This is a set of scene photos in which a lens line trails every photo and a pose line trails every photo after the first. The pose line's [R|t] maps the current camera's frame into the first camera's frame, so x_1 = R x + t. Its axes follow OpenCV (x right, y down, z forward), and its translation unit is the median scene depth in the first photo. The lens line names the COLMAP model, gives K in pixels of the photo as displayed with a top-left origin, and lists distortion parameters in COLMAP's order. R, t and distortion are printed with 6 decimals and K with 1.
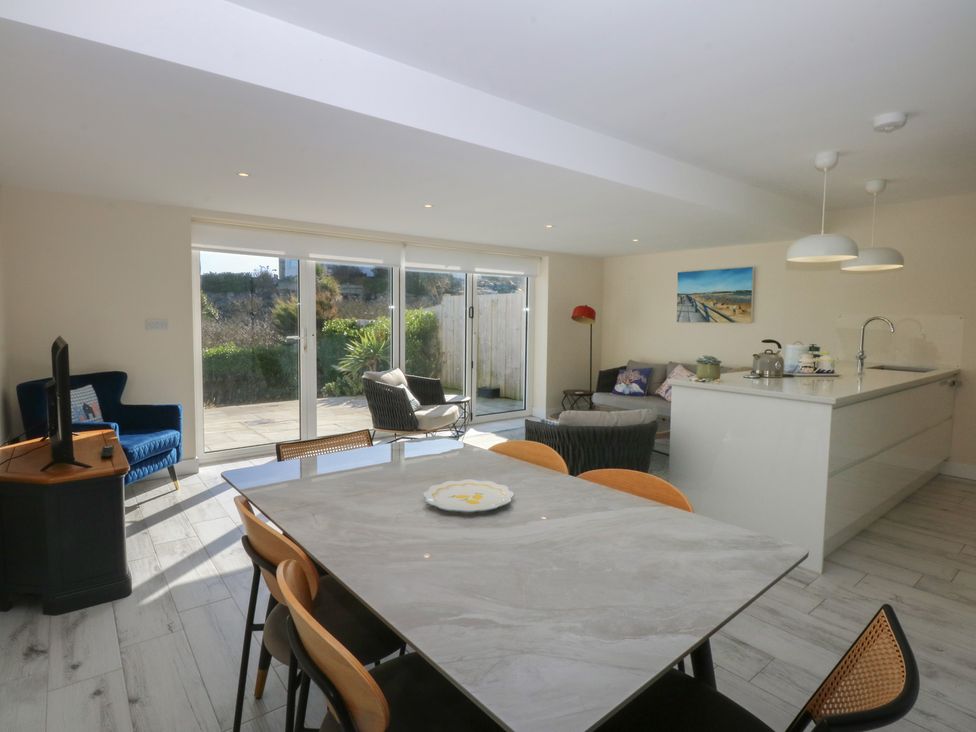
lens RADIAL K [[536.5, 0, 487.5], [0, 536.5, 362.1], [0, 0, 1]] dist [0.004618, -0.013889]
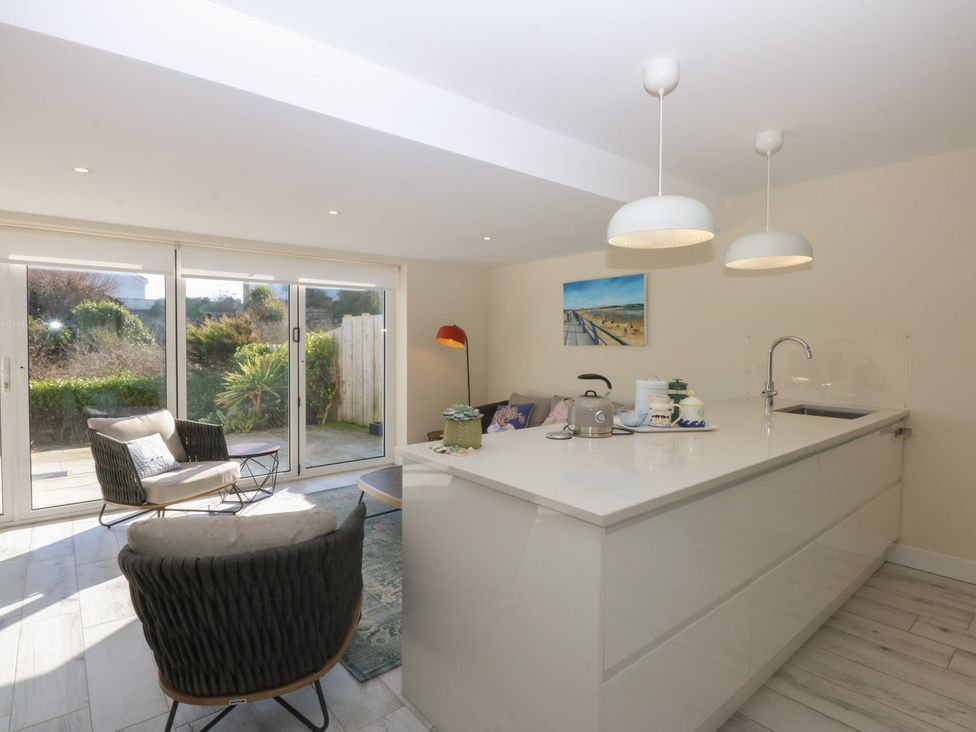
lens RADIAL K [[524.1, 0, 488.0], [0, 524.1, 366.0], [0, 0, 1]] dist [-0.001256, -0.001311]
pose [[0.999746, -0.008701, 0.020802, 0.235210], [0.009428, 0.999339, -0.035109, -0.018737], [-0.020483, 0.035297, 0.999167, 0.239655]]
